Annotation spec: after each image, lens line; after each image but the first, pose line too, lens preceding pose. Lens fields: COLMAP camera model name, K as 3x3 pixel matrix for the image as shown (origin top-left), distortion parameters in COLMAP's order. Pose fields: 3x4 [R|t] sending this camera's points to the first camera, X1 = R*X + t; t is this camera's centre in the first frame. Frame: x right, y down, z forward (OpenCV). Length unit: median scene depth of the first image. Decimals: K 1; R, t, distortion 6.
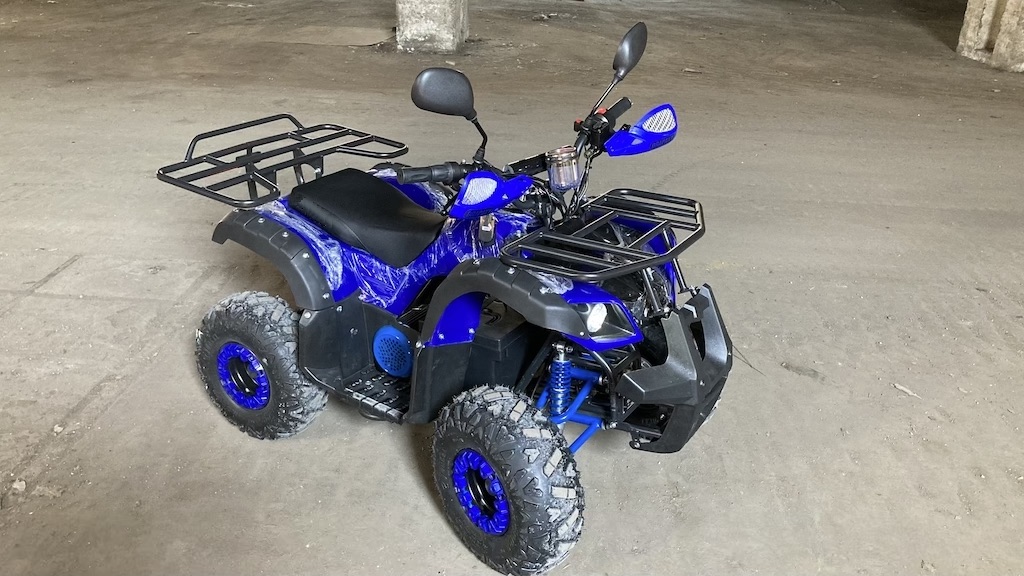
lens RADIAL K [[854.3, 0, 512.7], [0, 854.3, 290.5], [0, 0, 1]] dist [0.002956, 0.029313]
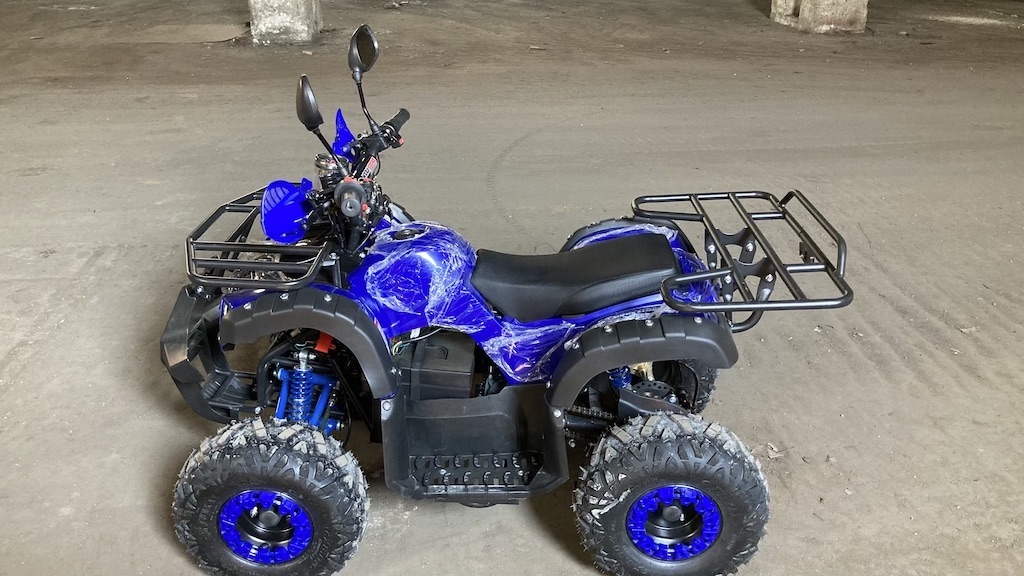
lens RADIAL K [[854.3, 0, 517.0], [0, 854.3, 280.3], [0, 0, 1]] dist [0.002956, 0.029313]
pose [[0.985121, -0.095887, 0.142629, 0.003163], [0.095588, 0.995381, 0.008968, 0.022990], [-0.142830, 0.004799, 0.989736, -0.061732]]
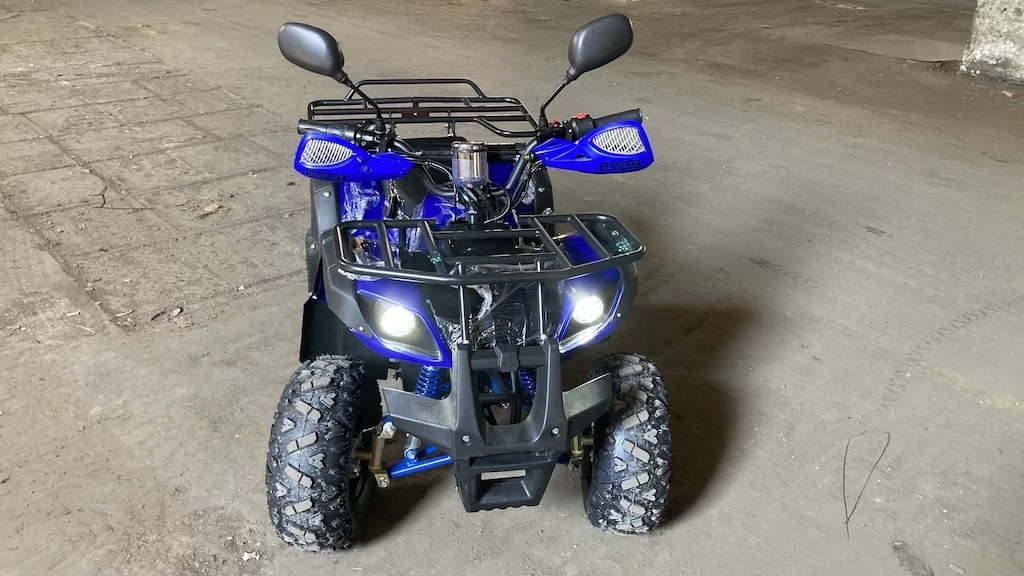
lens RADIAL K [[854.3, 0, 513.7], [0, 854.3, 286.6], [0, 0, 1]] dist [0.002956, 0.029313]
pose [[0.708516, 0.306951, -0.635442, 0.168298], [-0.311333, 0.944042, 0.108886, -0.031462], [0.633306, 0.120687, 0.764433, 0.083470]]
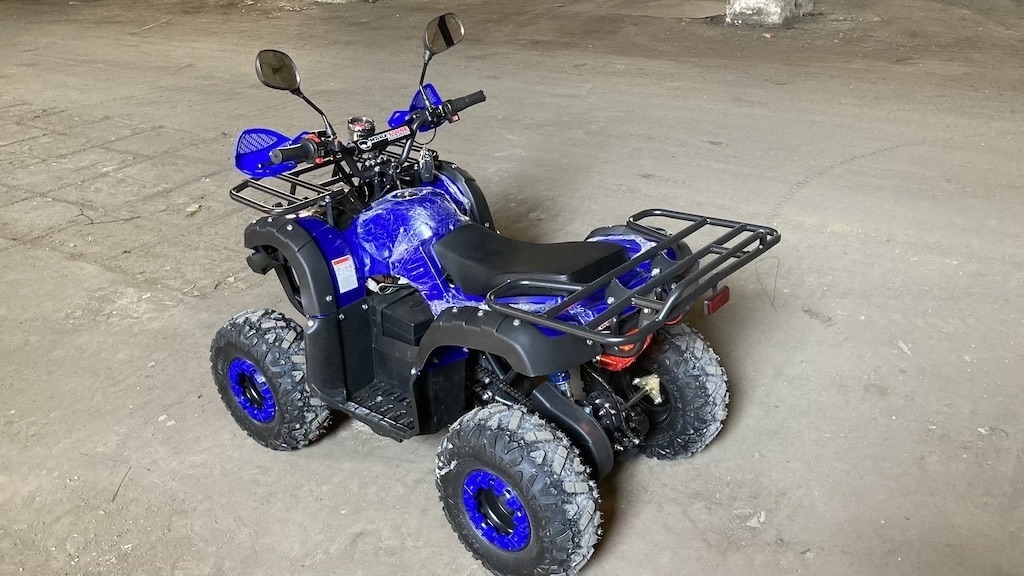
lens RADIAL K [[854.3, 0, 510.1], [0, 854.3, 293.0], [0, 0, 1]] dist [0.002956, 0.029313]
pose [[0.875485, 0.160136, -0.455942, 0.170849], [-0.146795, 0.987042, 0.064799, 0.017705], [0.460411, 0.010200, 0.887647, -0.052448]]
